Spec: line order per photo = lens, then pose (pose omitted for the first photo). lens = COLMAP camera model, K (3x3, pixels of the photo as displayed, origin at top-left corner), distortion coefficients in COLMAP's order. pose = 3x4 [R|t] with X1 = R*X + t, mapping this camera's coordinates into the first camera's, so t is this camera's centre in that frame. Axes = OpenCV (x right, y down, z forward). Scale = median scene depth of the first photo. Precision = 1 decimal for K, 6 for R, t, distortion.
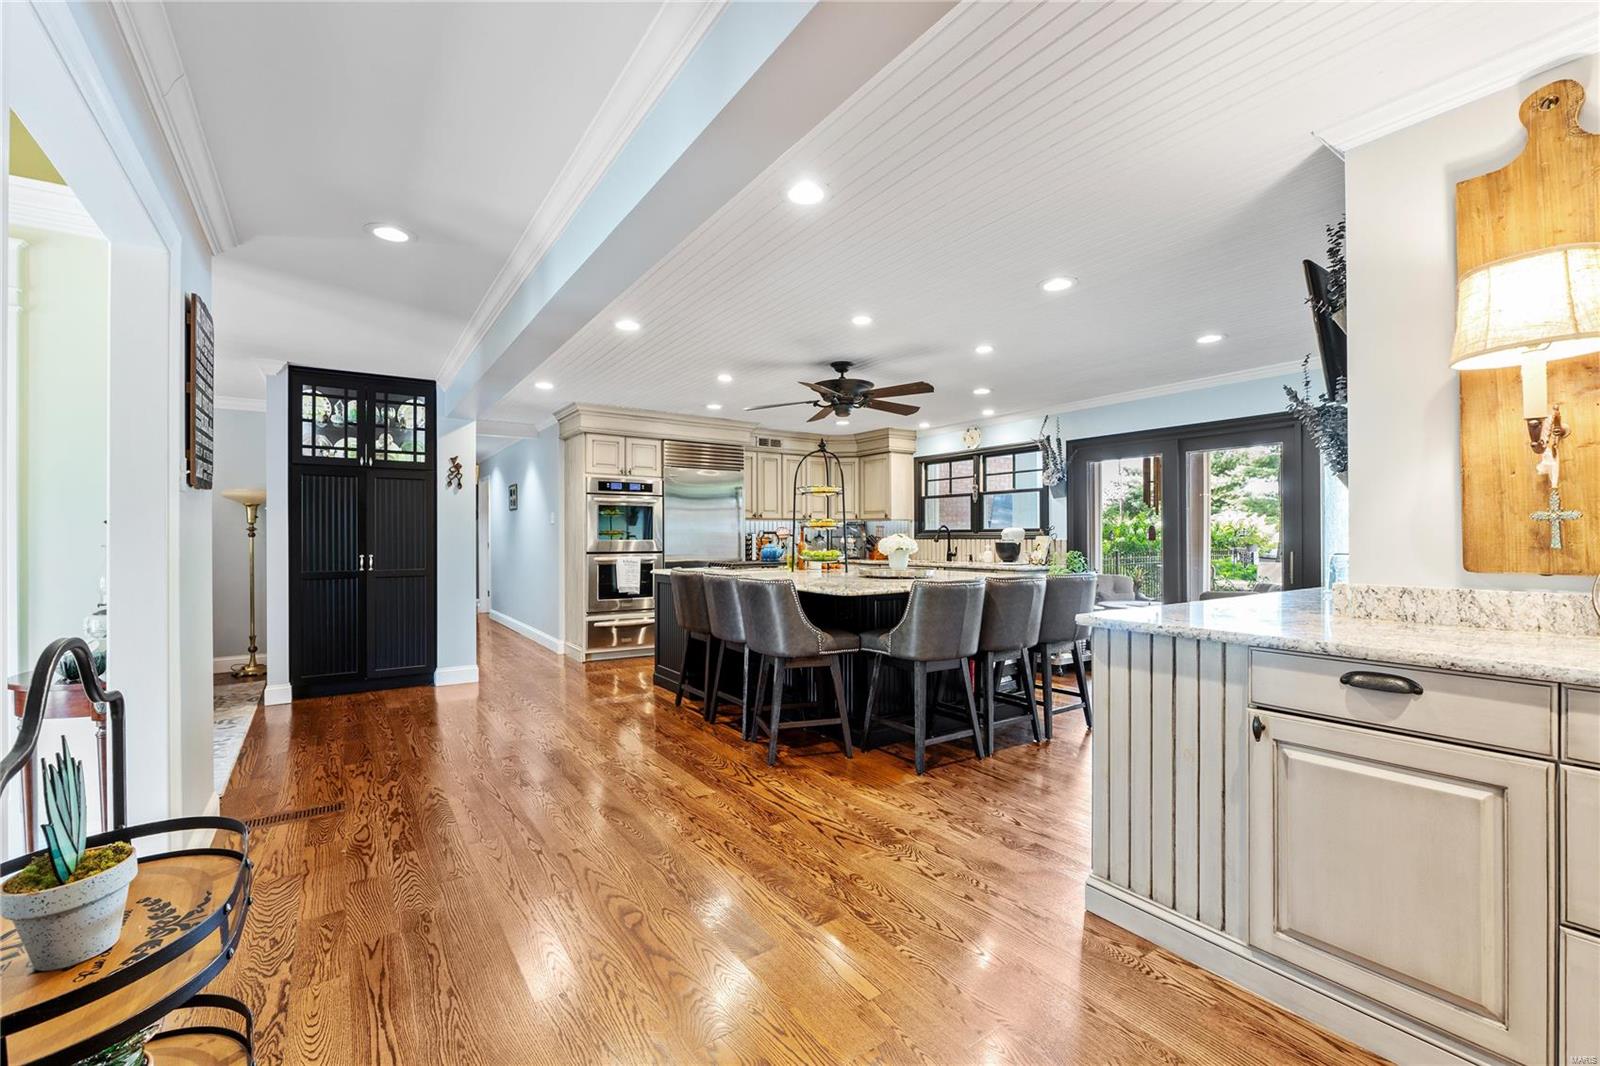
lens RADIAL K [[672.5, 0, 799.3], [0, 672.5, 531.5], [0, 0, 1]] dist [-0.007718, -0.000174]
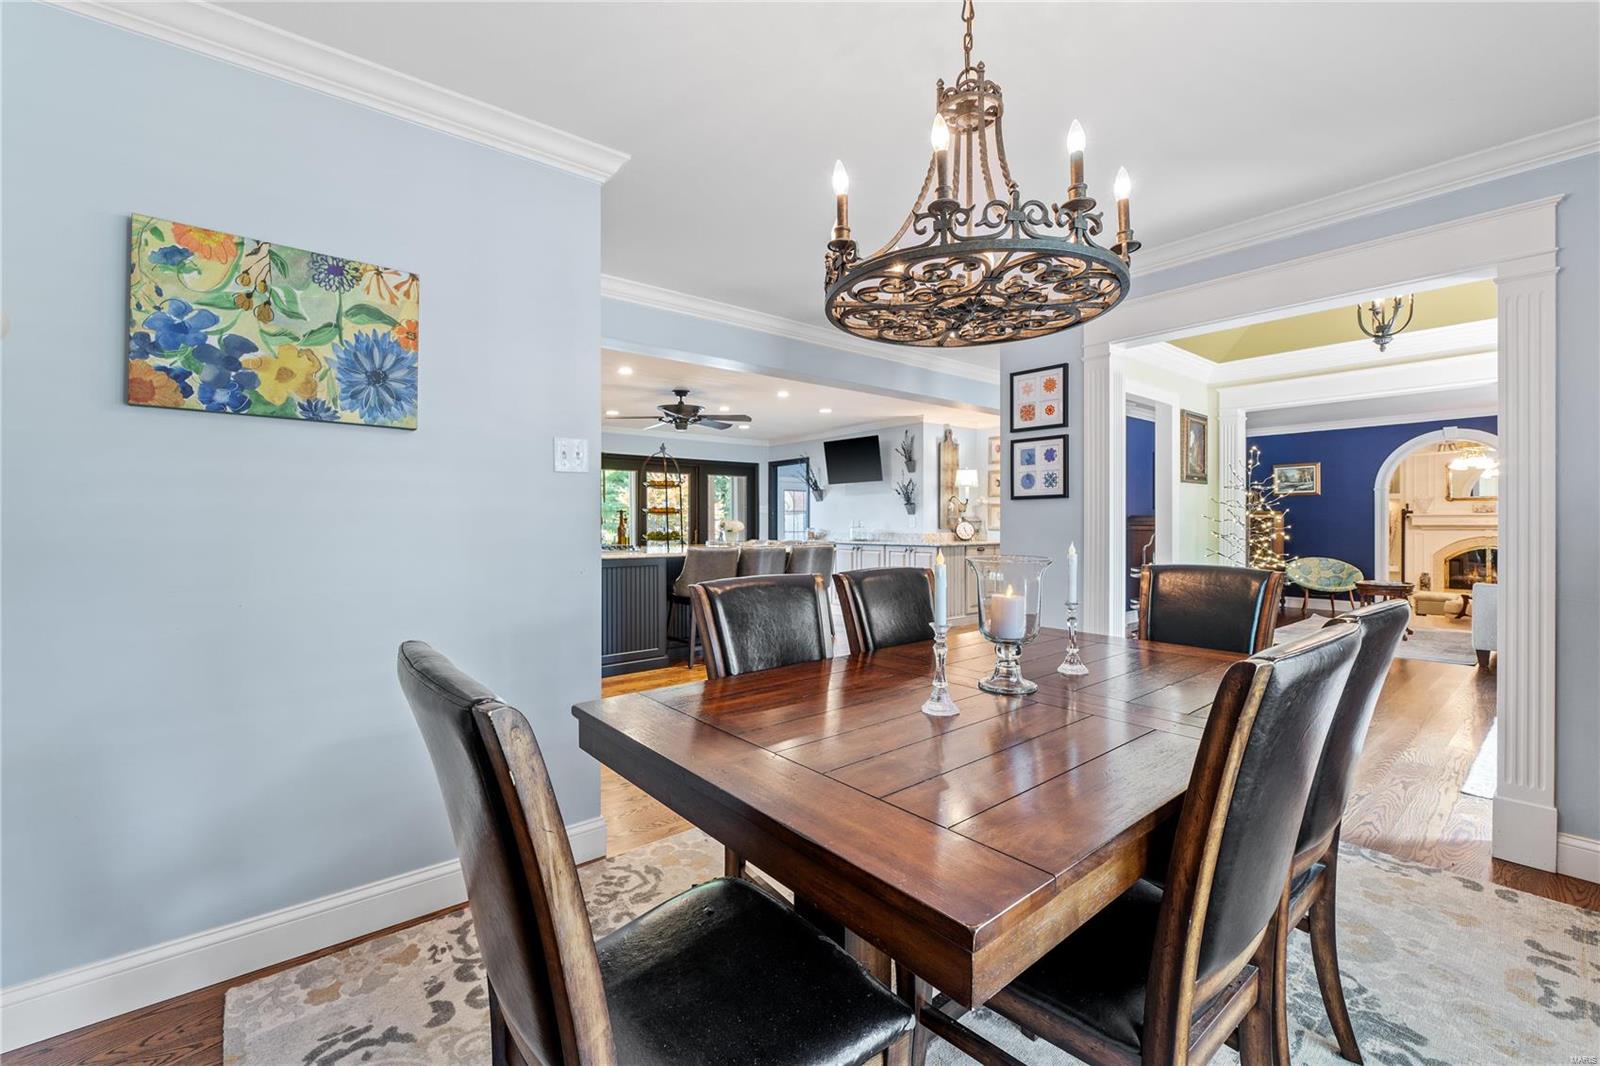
lens RADIAL K [[671.8, 0, 798.5], [0, 671.8, 523.5], [0, 0, 1]] dist [-0.008219, -0.000552]
pose [[-0.088705, 0.002596, 0.996055, -0.946058], [-0.005959, 0.999977, -0.003137, 0.011796], [-0.996040, -0.006213, -0.088688, 0.655267]]
